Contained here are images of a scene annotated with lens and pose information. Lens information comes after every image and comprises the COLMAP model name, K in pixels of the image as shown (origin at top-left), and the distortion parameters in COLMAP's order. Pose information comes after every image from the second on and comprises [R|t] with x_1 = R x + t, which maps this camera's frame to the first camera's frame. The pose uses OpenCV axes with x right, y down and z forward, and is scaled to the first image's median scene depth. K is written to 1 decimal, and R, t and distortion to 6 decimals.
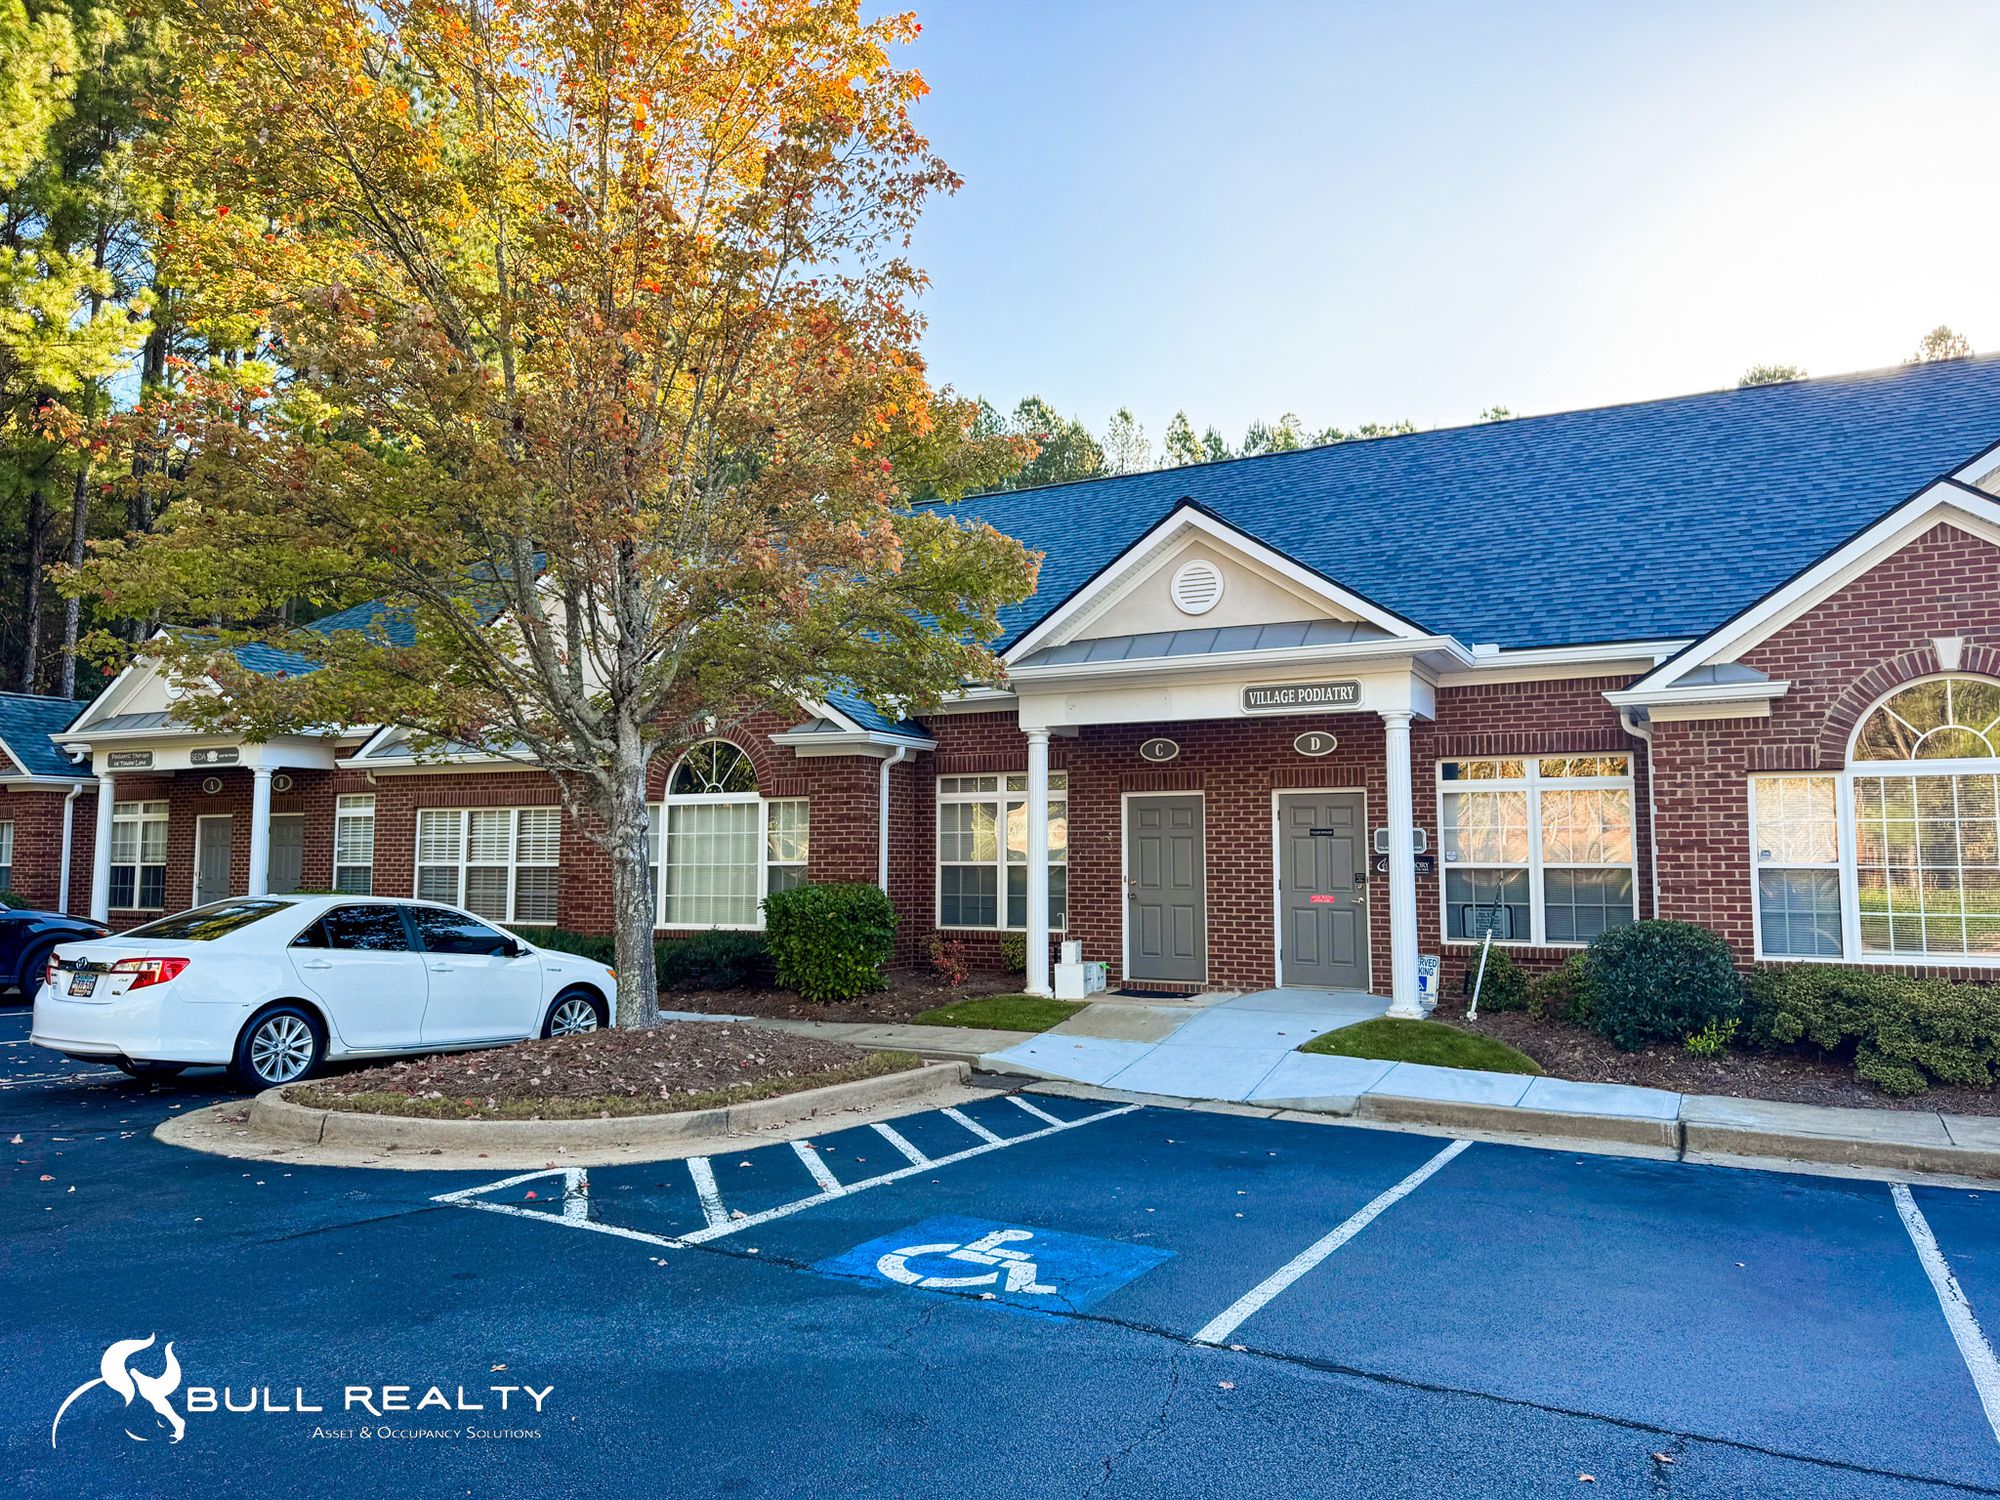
lens RADIAL K [[1445.0, 0, 1000.0], [0, 1445.0, 750.0], [0, 0, 1]] dist [0.072190, -0.147005]
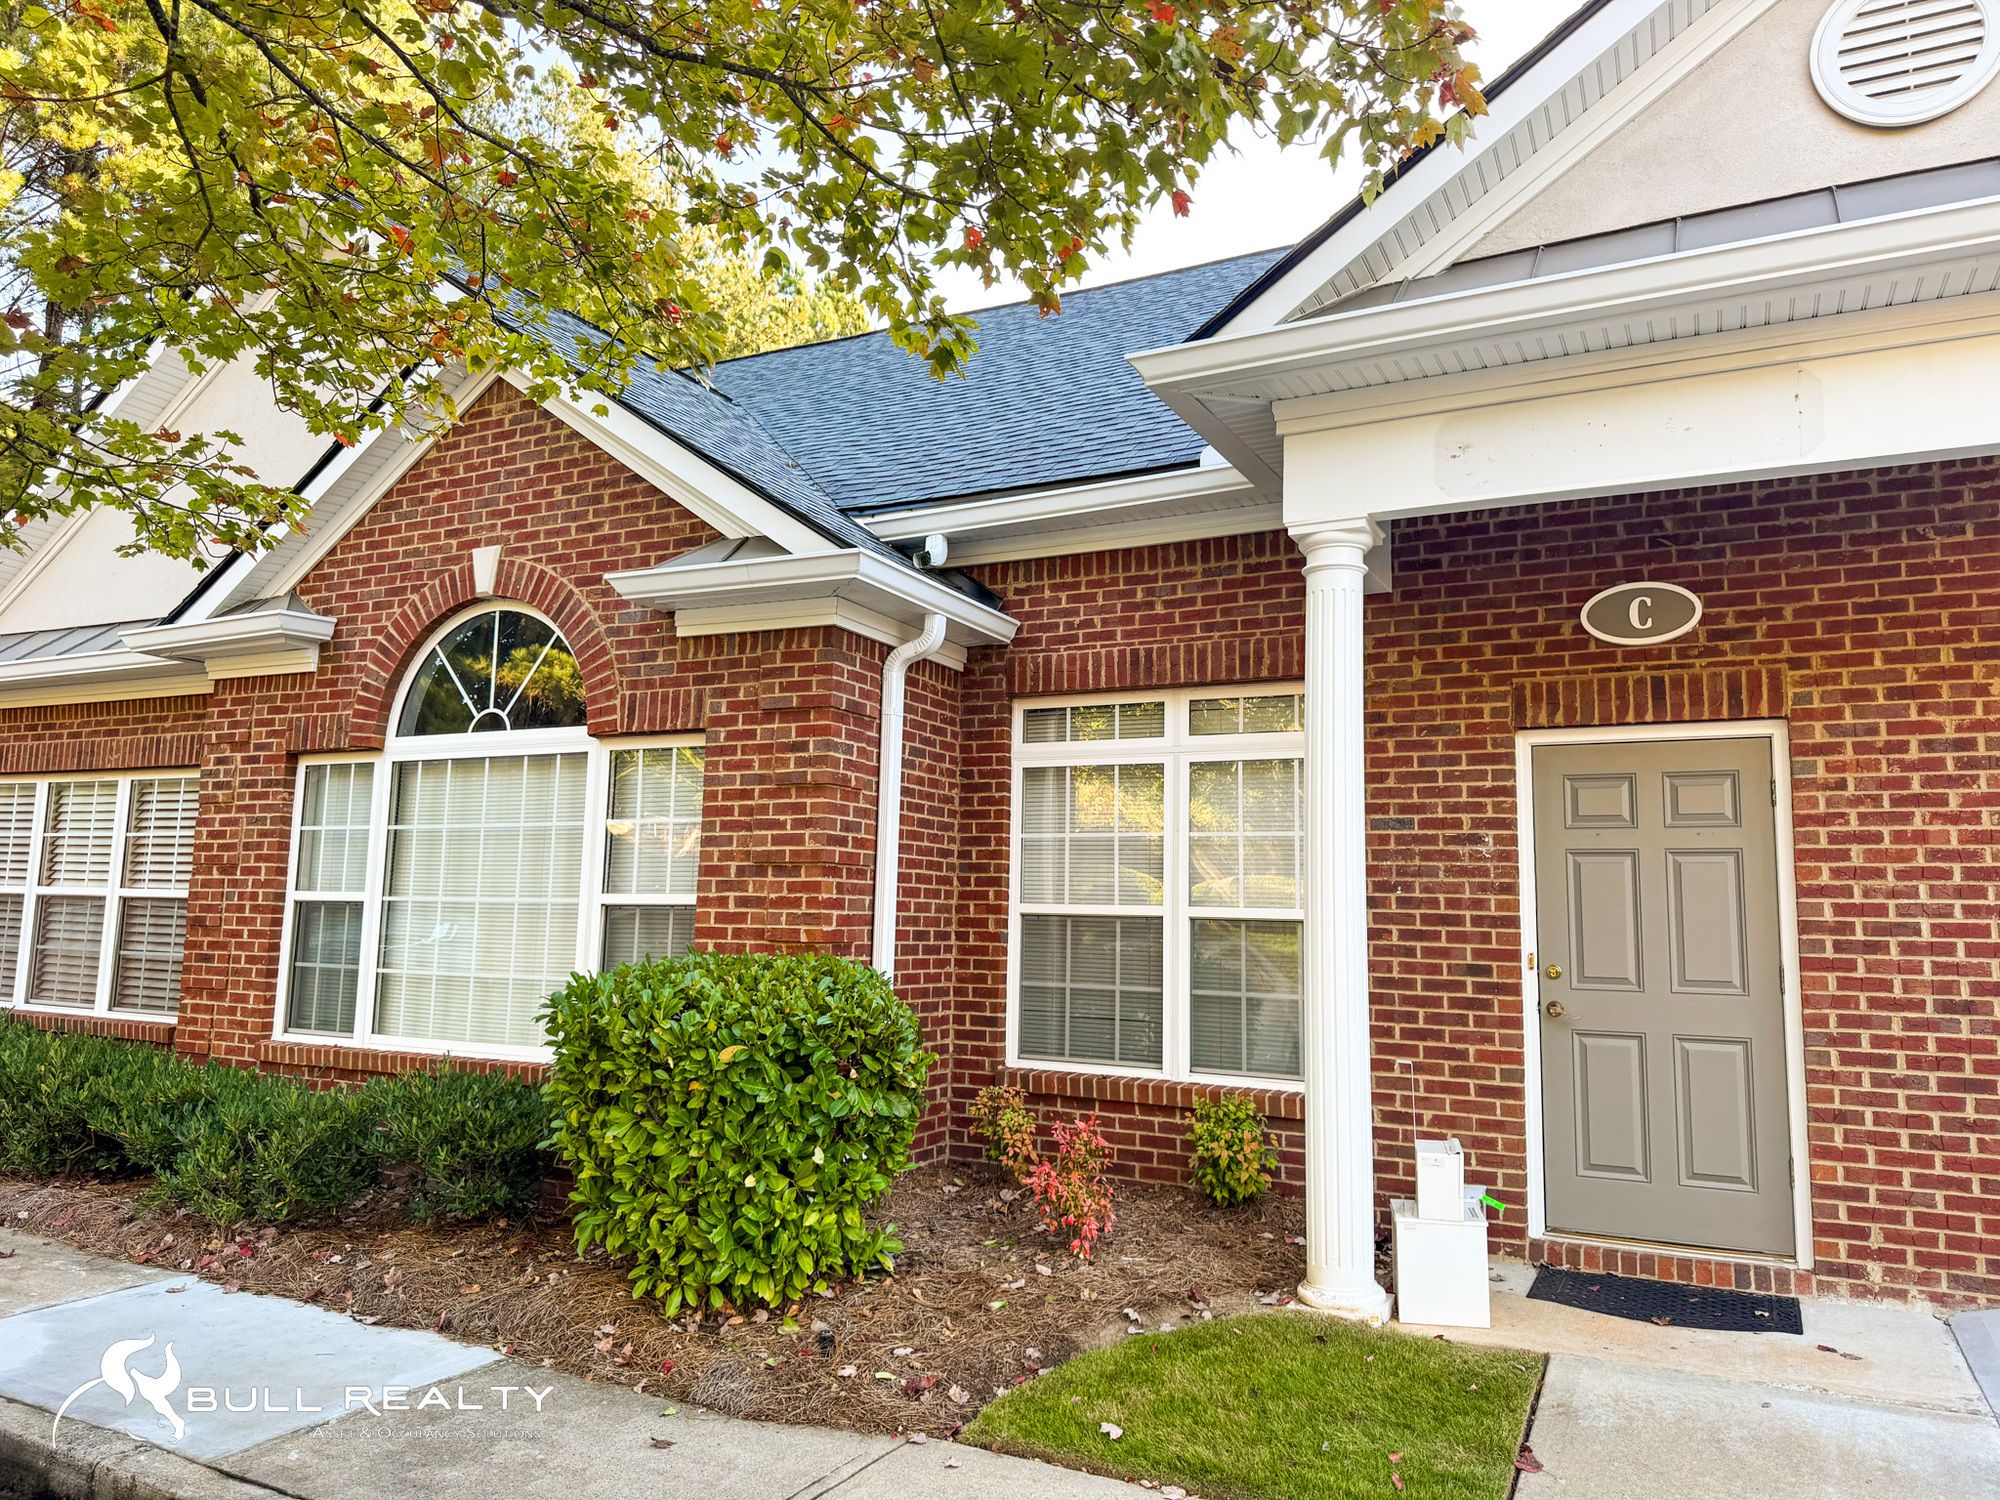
lens RADIAL K [[1405.5, 0, 1000.0], [0, 1405.5, 750.0], [0, 0, 1]] dist [0.068398, -0.089429]
pose [[0.999661, 0.023753, 0.010700, -0.054318], [-0.023309, 0.998931, -0.039918, 0.050879], [-0.011637, 0.039655, 0.999146, 0.610536]]
